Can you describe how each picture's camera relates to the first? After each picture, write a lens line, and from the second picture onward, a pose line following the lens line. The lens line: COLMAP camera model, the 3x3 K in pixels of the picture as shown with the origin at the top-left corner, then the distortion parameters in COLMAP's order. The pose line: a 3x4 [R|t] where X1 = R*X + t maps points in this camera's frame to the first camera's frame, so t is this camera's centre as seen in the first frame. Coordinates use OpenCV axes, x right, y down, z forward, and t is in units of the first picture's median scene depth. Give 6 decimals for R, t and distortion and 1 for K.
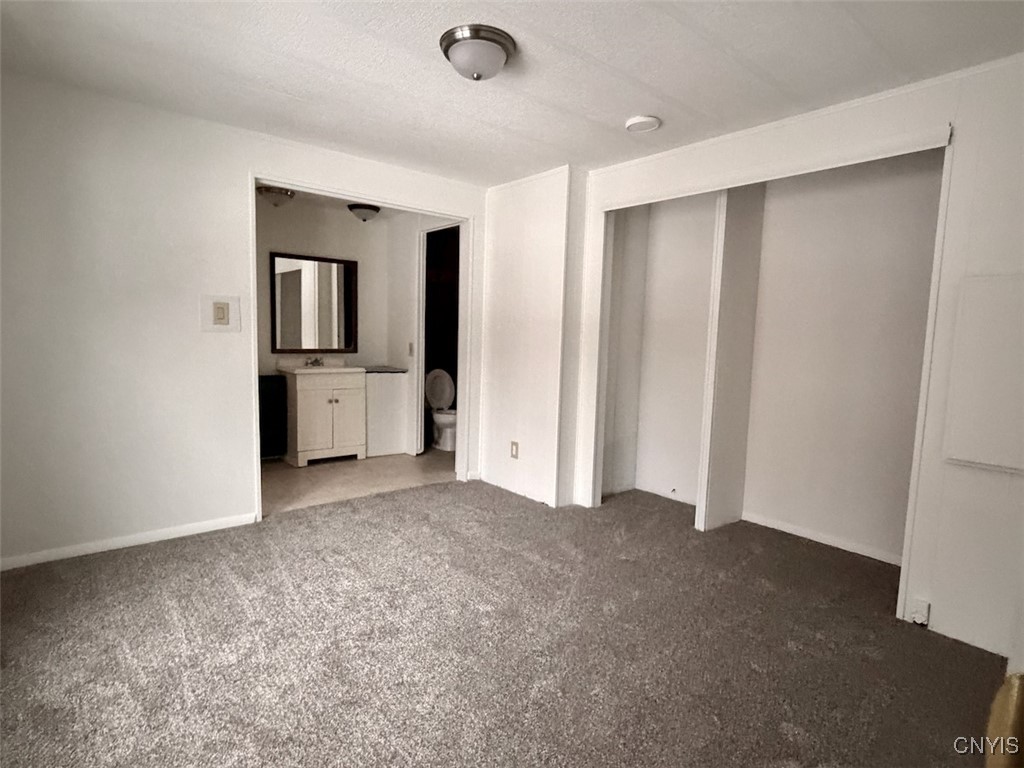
lens RADIAL K [[542.9, 0, 511.0], [0, 542.9, 384.5], [0, 0, 1]] dist [-0.001080, -0.000611]
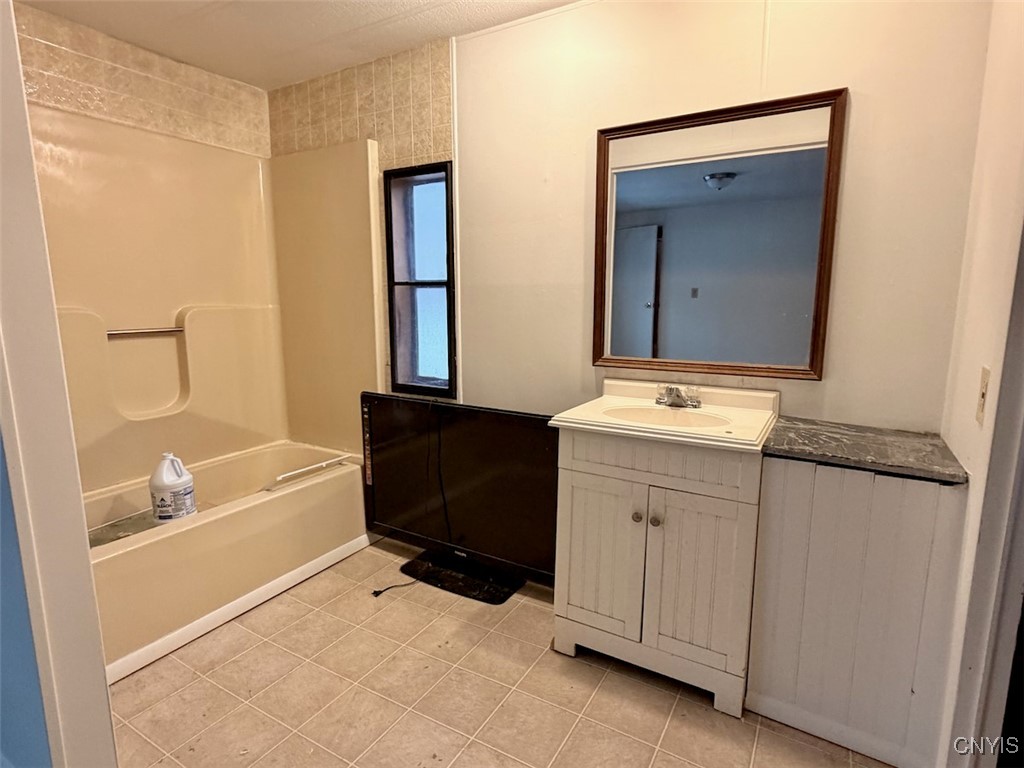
lens RADIAL K [[542.9, 0, 511.8], [0, 542.9, 383.1], [0, 0, 1]] dist [-0.001080, -0.000611]
pose [[0.319759, 0.117201, -0.940223, -0.039127], [-0.086884, 0.991766, 0.094078, -0.079695], [0.943507, 0.051608, 0.327309, 0.798111]]
